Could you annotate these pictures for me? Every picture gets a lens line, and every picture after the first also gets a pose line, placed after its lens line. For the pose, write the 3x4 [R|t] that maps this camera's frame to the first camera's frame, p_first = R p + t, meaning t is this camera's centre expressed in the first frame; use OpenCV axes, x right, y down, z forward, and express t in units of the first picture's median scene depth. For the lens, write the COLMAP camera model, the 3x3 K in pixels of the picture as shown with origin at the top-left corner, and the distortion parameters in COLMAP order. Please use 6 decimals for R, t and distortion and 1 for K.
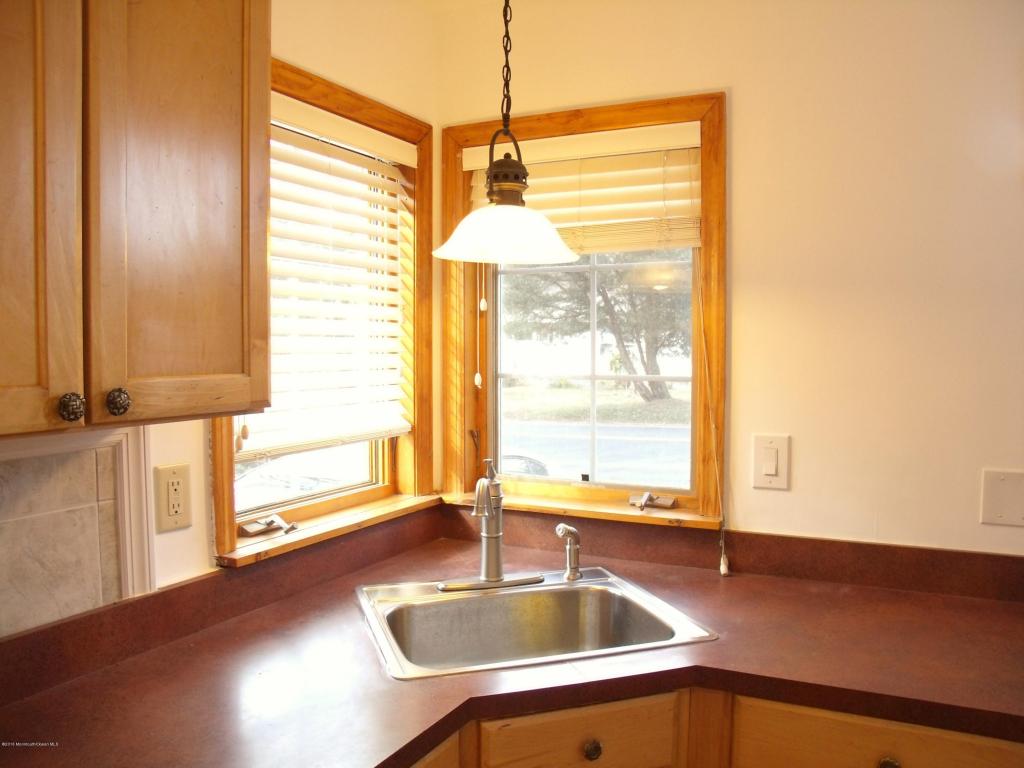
lens RADIAL K [[828.4, 0, 519.7], [0, 828.4, 383.9], [0, 0, 1]] dist [-0.129092, 0.089438]
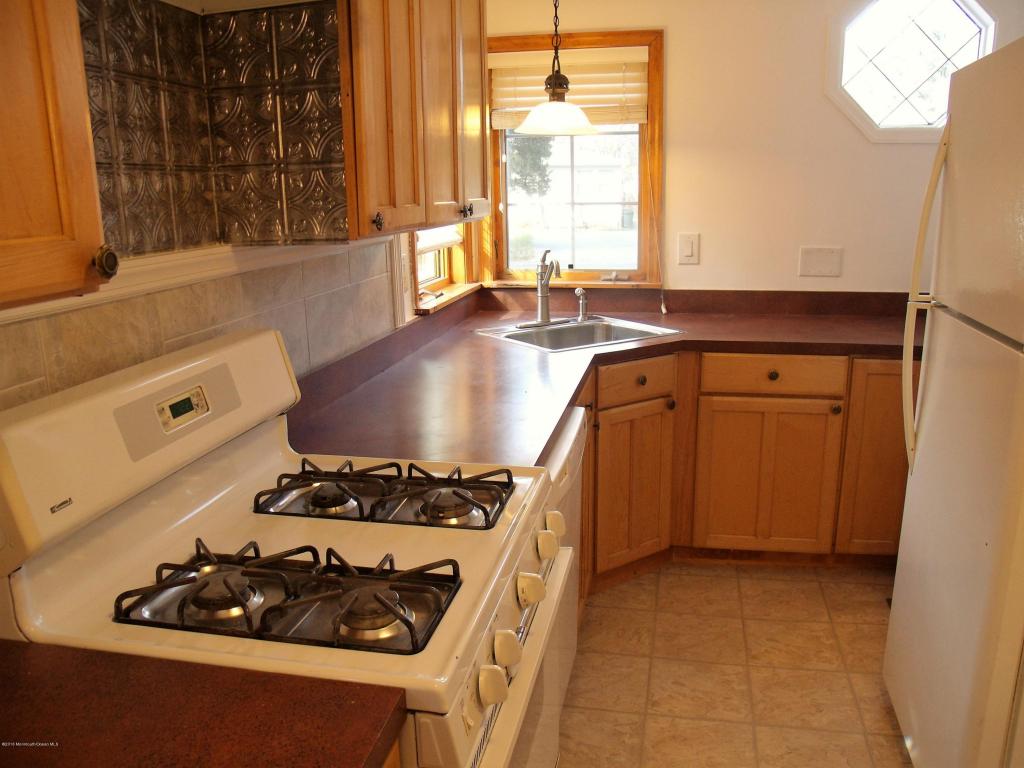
lens RADIAL K [[828.4, 0, 515.6], [0, 828.4, 385.6], [0, 0, 1]] dist [-0.129092, 0.089438]
pose [[0.964087, -0.078243, 0.253800, -0.510413], [0.030919, 0.982187, 0.185347, 0.044013], [-0.263781, -0.170843, 0.949333, -0.616881]]
